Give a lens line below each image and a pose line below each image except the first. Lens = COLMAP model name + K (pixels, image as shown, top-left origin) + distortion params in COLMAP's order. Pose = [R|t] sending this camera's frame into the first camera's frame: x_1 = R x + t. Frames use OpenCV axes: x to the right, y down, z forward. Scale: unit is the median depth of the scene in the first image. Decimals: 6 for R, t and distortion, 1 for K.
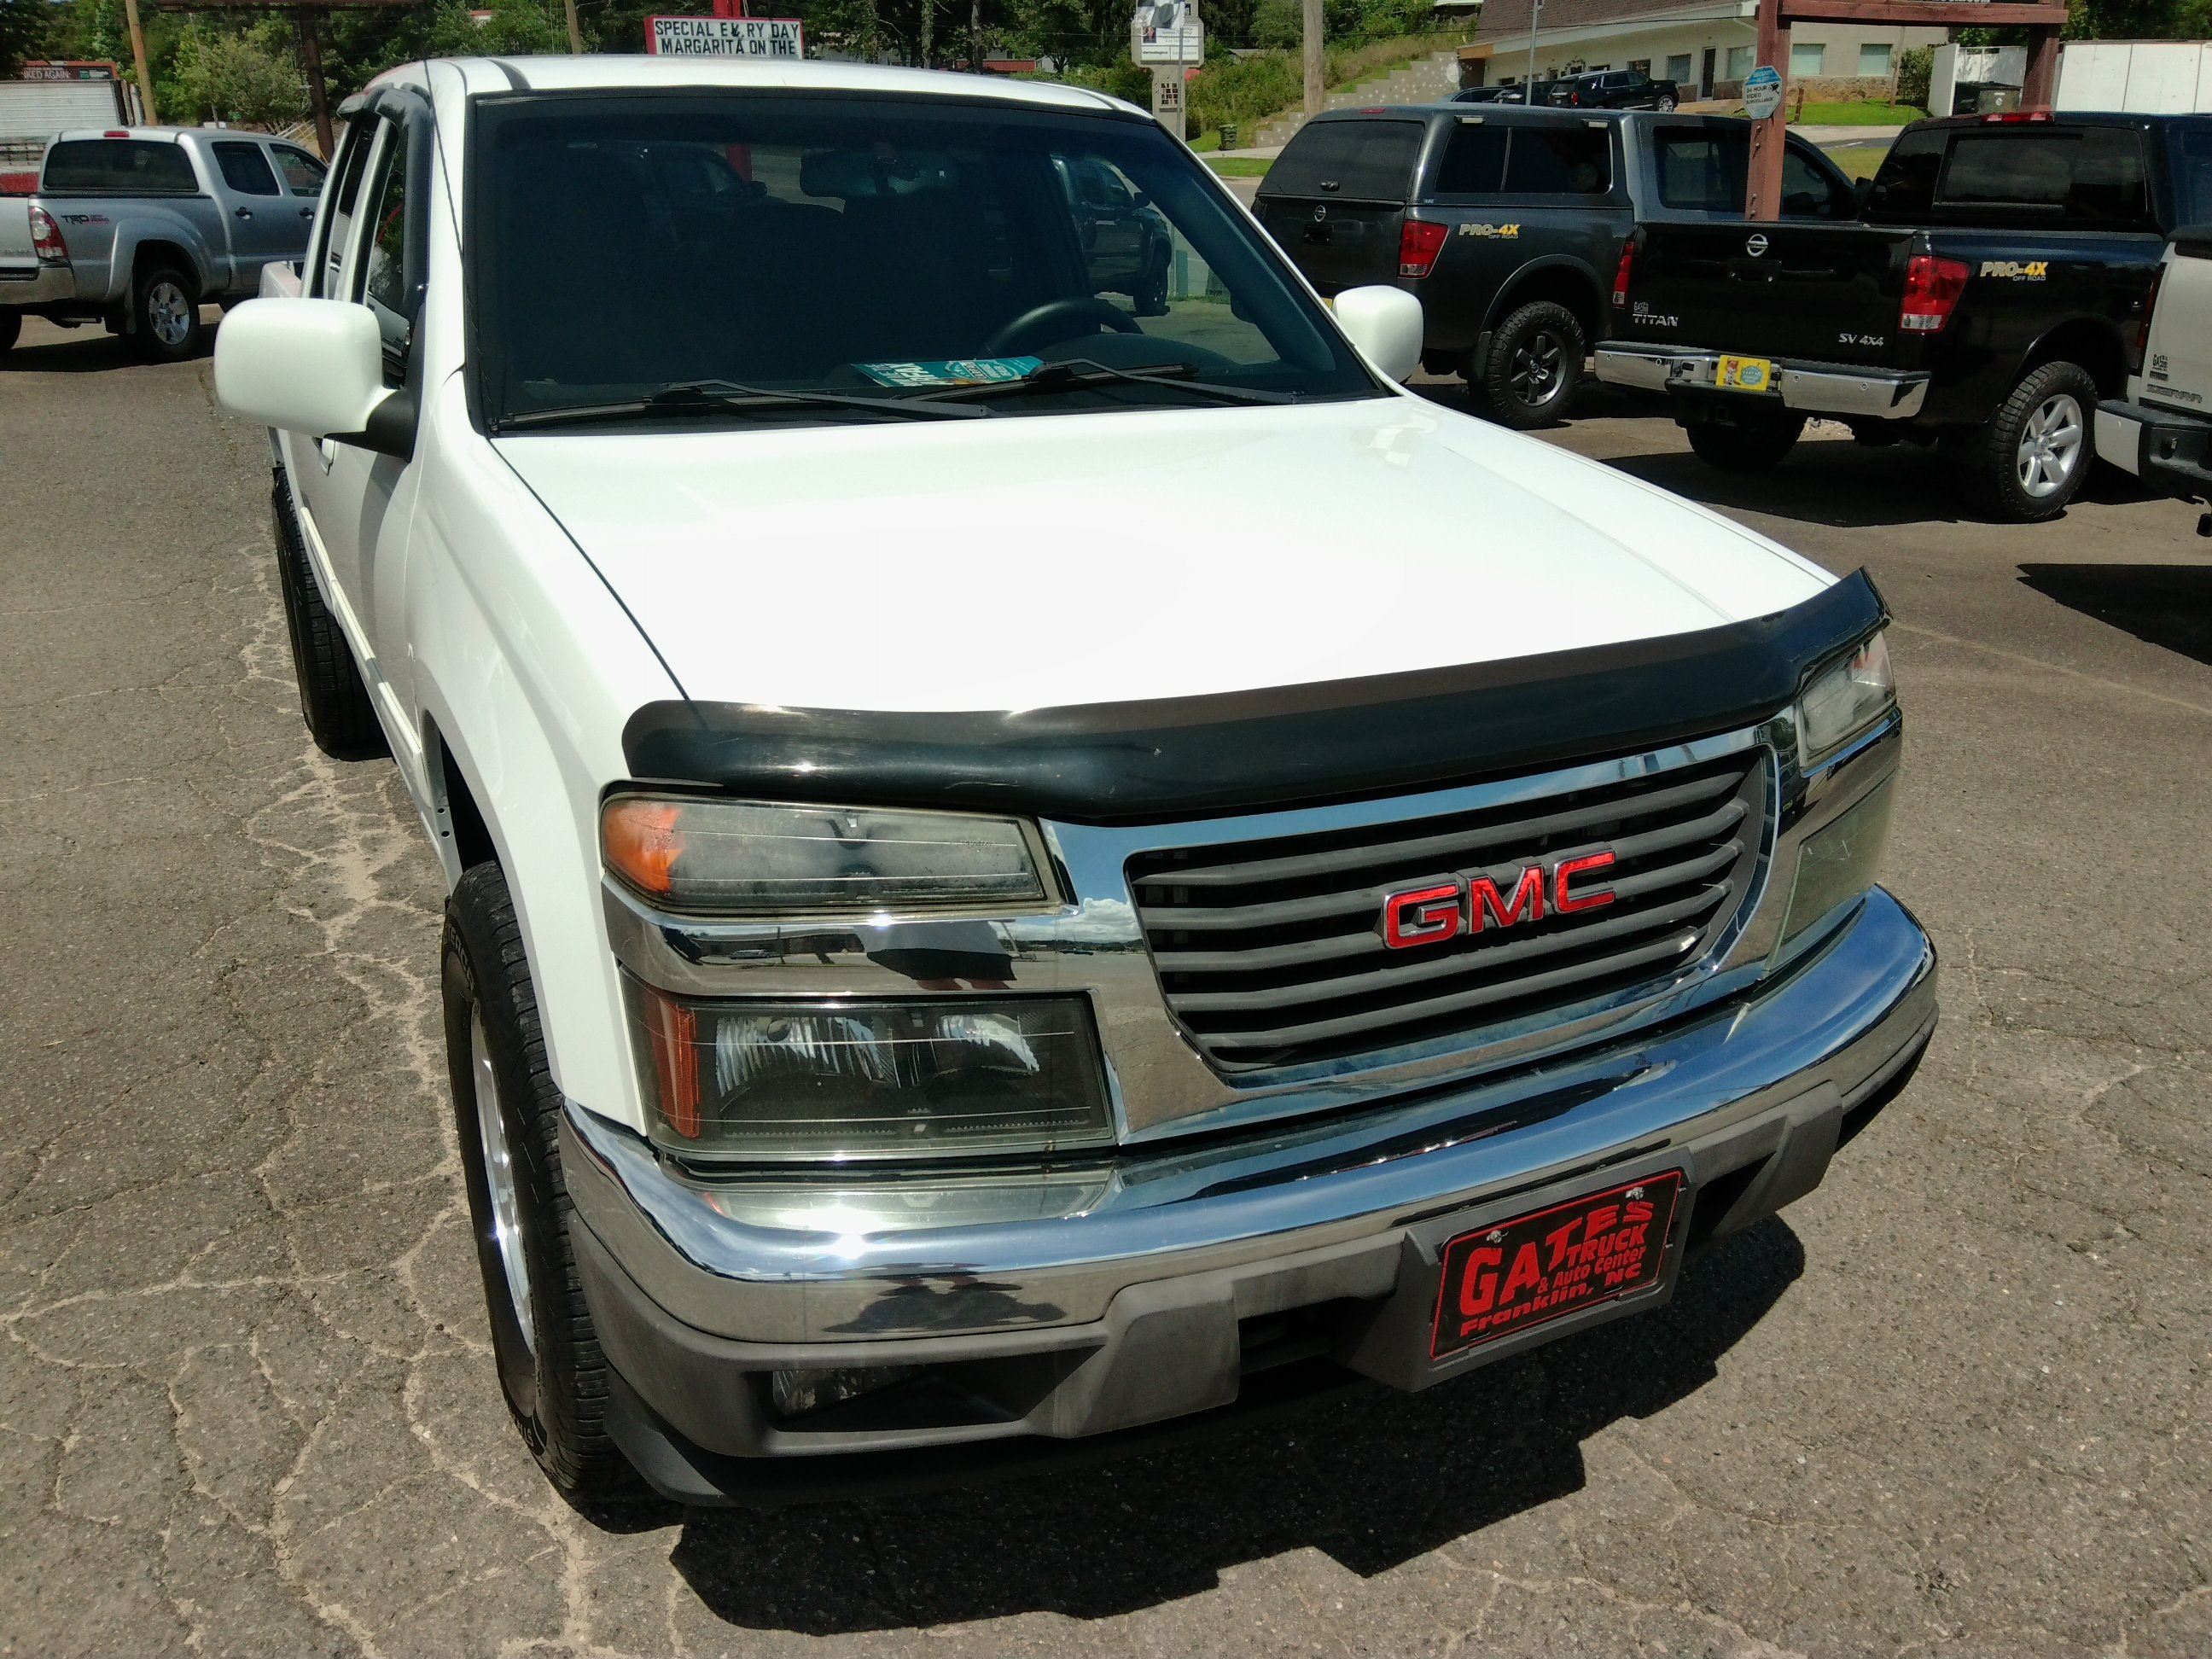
lens RADIAL K [[1701.7, 0, 1115.7], [0, 1701.7, 867.8], [0, 0, 1]] dist [0.051631, -0.078991]
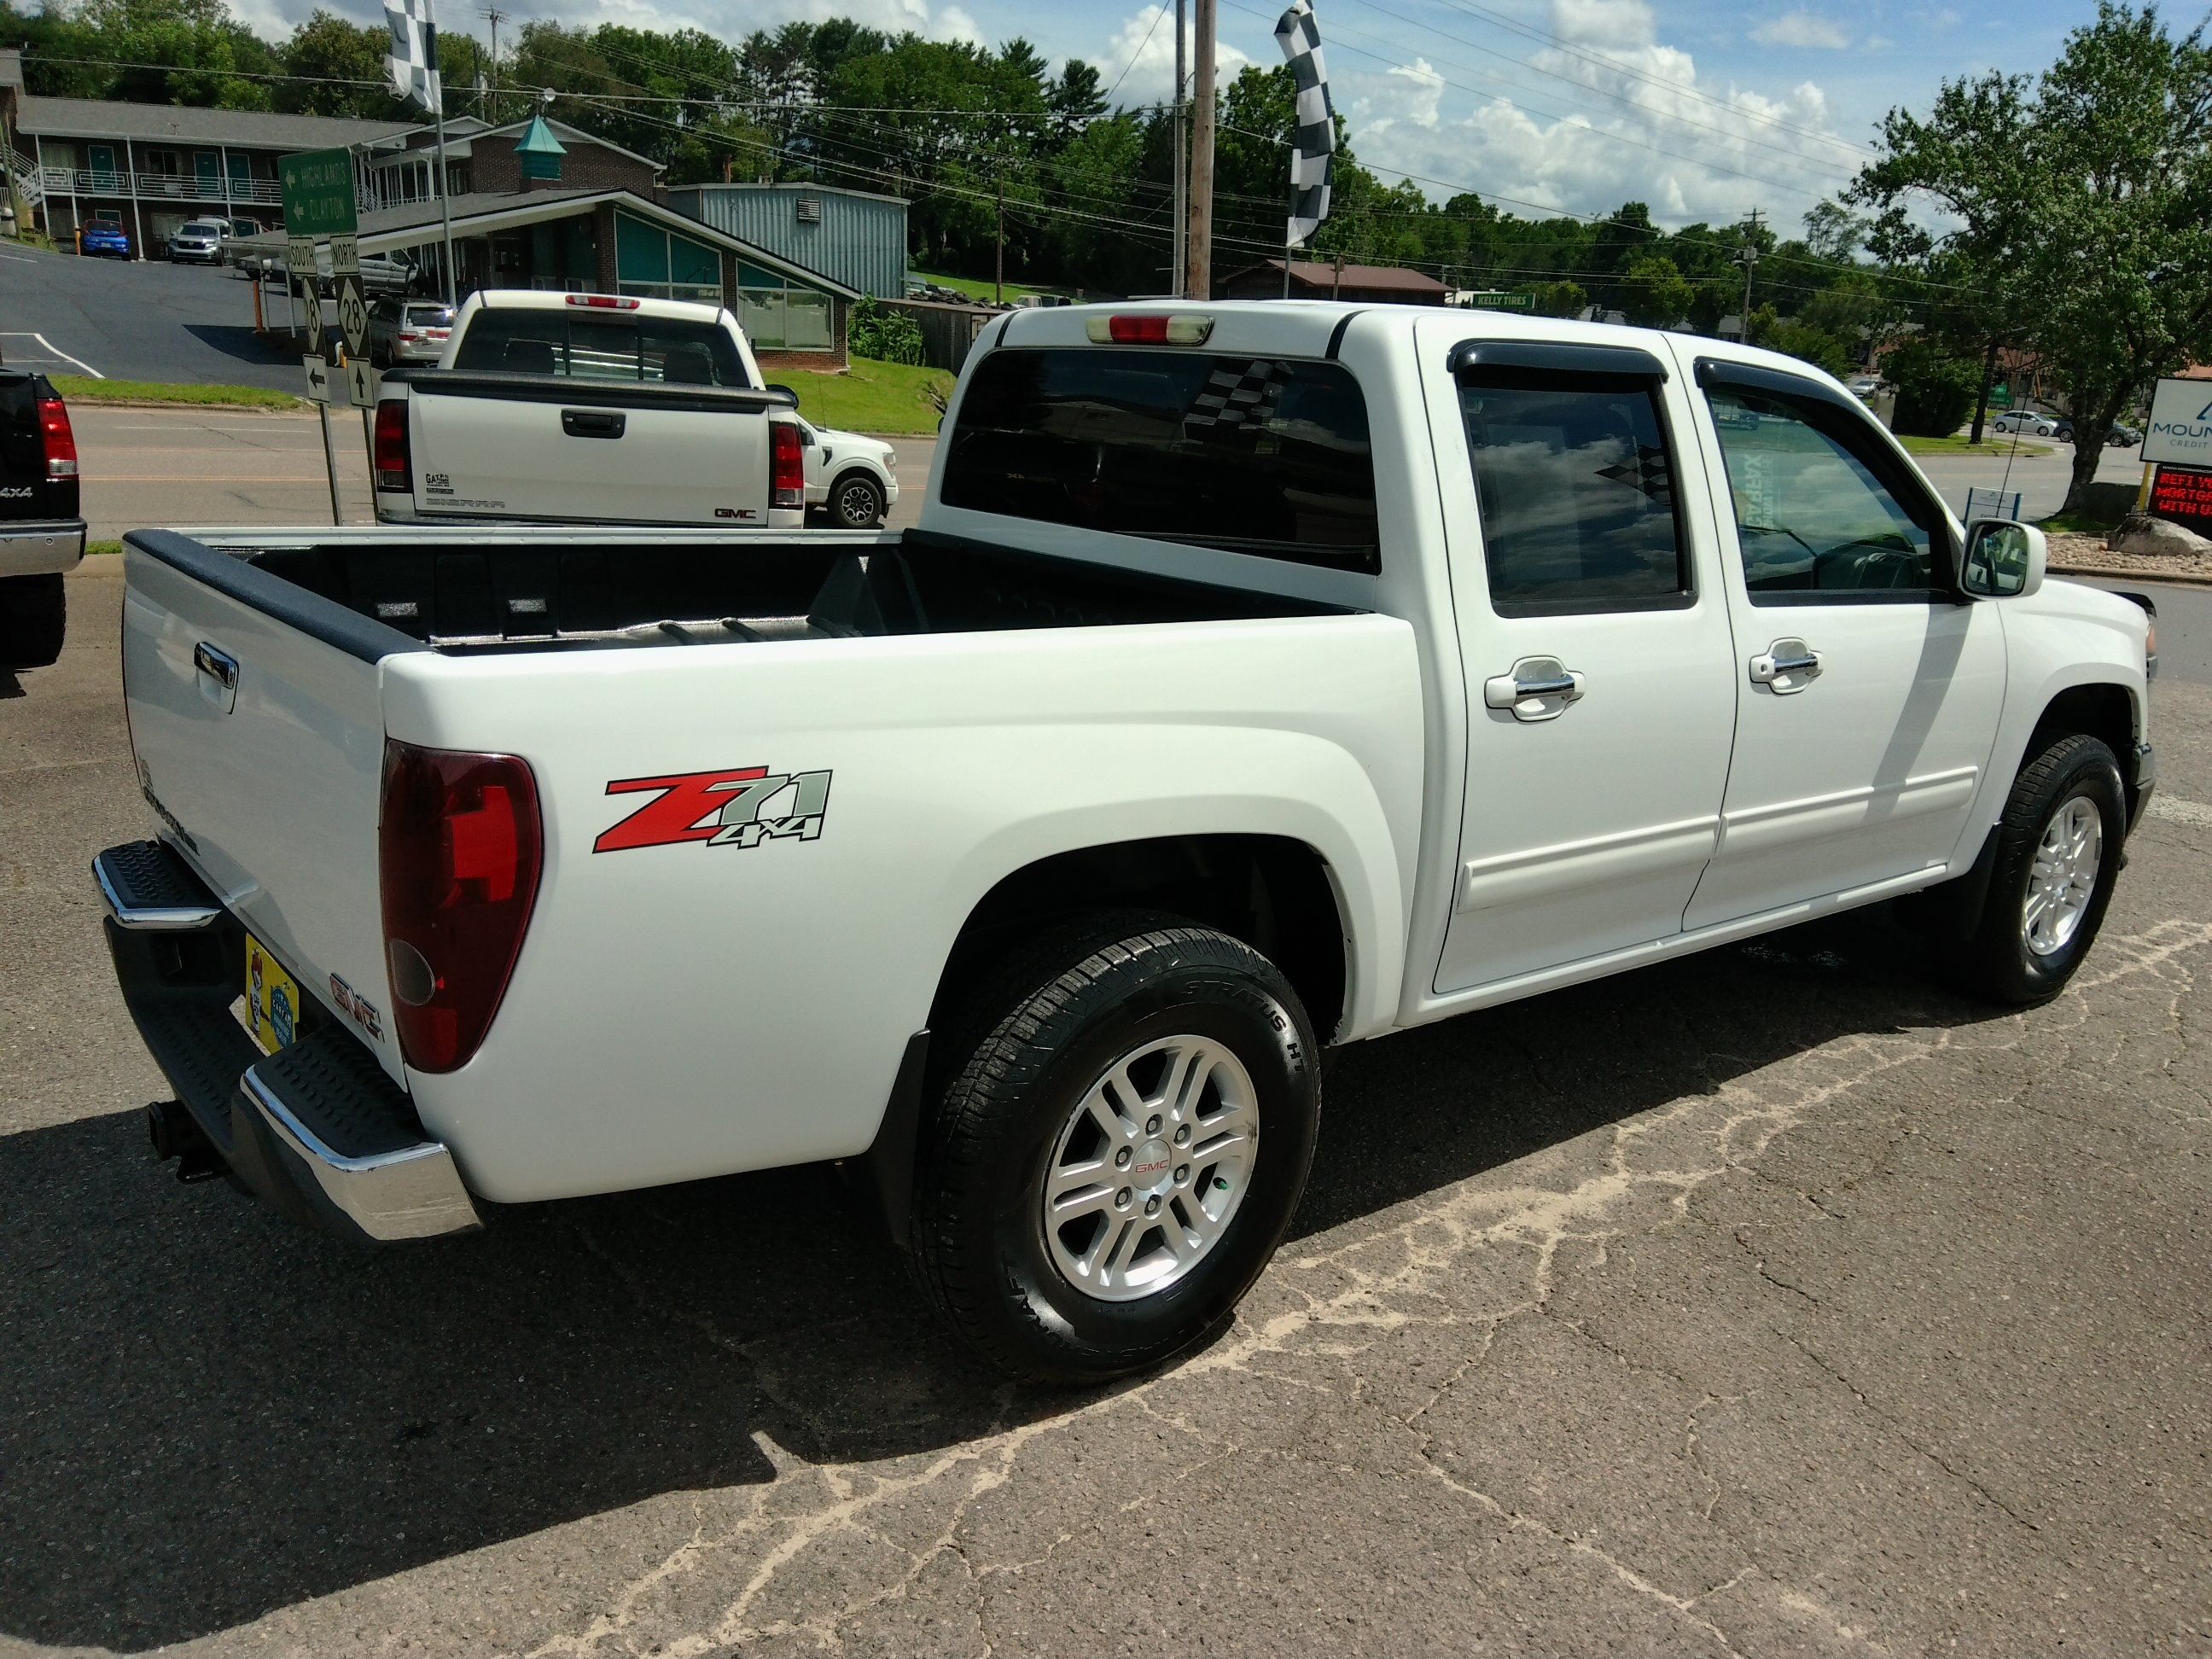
lens RADIAL K [[1698.7, 0, 1108.5], [0, 1698.7, 869.7], [0, 0, 1]] dist [0.089725, -0.137347]
pose [[-0.189328, -0.298684, 0.935384, -0.710414], [0.320431, 0.881668, 0.346389, -0.320870], [-0.928159, 0.365307, -0.071217, 0.742680]]
